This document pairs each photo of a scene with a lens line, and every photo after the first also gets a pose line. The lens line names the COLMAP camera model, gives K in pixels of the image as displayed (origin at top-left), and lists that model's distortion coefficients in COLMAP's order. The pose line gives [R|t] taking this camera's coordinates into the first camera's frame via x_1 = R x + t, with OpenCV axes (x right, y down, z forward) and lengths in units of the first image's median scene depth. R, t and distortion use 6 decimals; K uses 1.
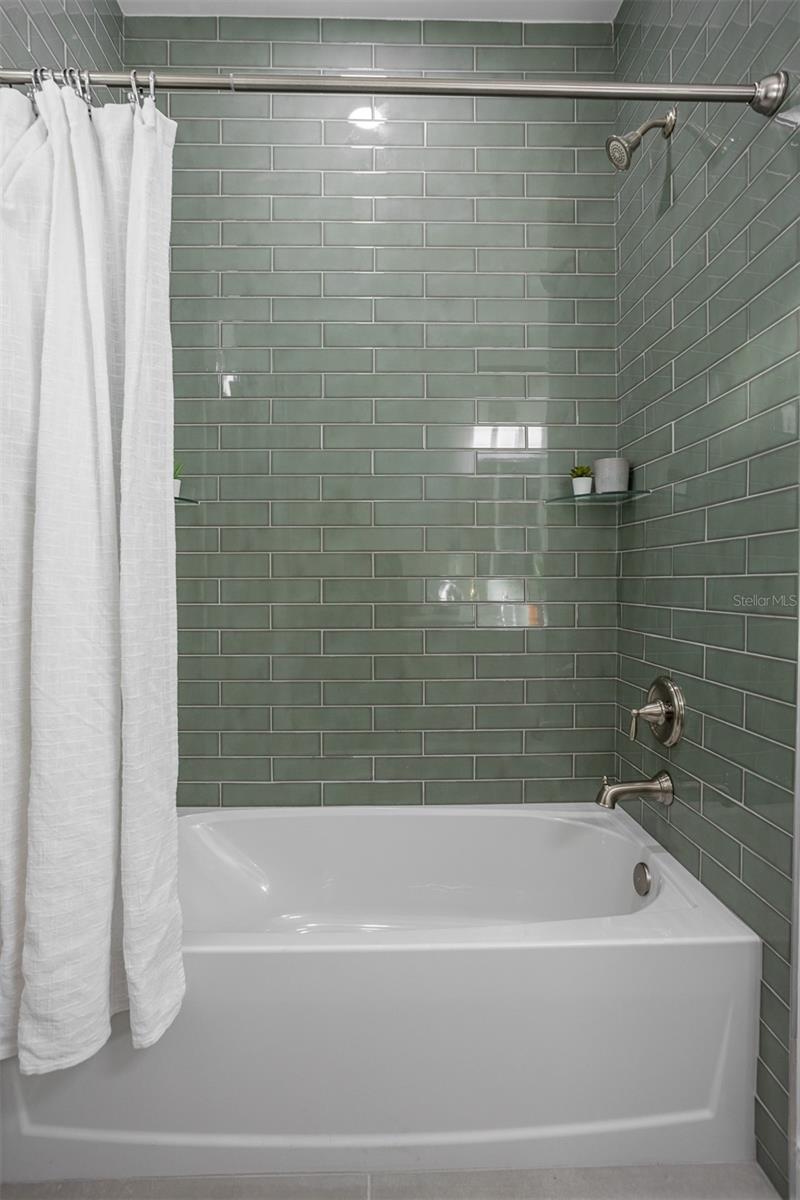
lens RADIAL K [[613.3, 0, 406.5], [0, 613.3, 594.3], [0, 0, 1]] dist [-0.056178, 0.031823]
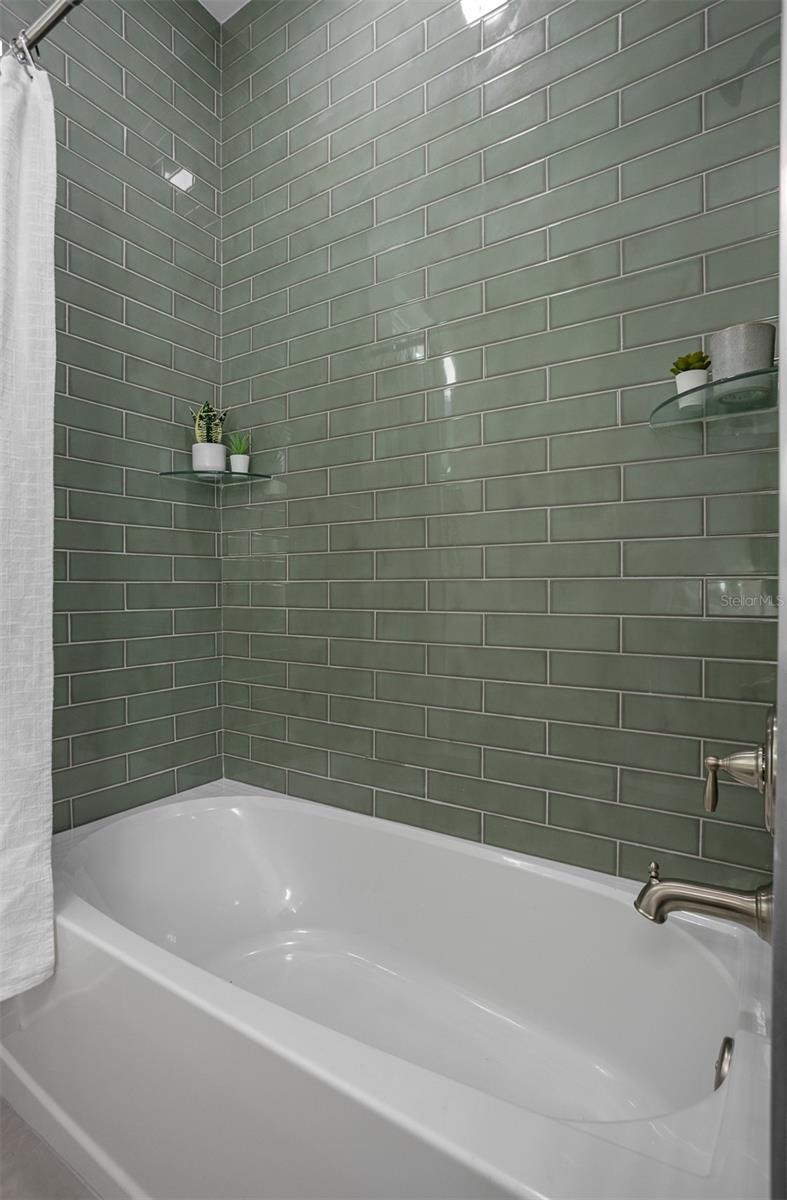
lens RADIAL K [[612.8, 0, 392.3], [0, 612.8, 590.1], [0, 0, 1]] dist [-0.021432, 0.000327]
pose [[0.813742, 0.002658, -0.581221, 0.403056], [-0.011422, 0.999870, -0.011420, 0.040516], [0.581114, 0.015932, 0.813666, 0.327086]]
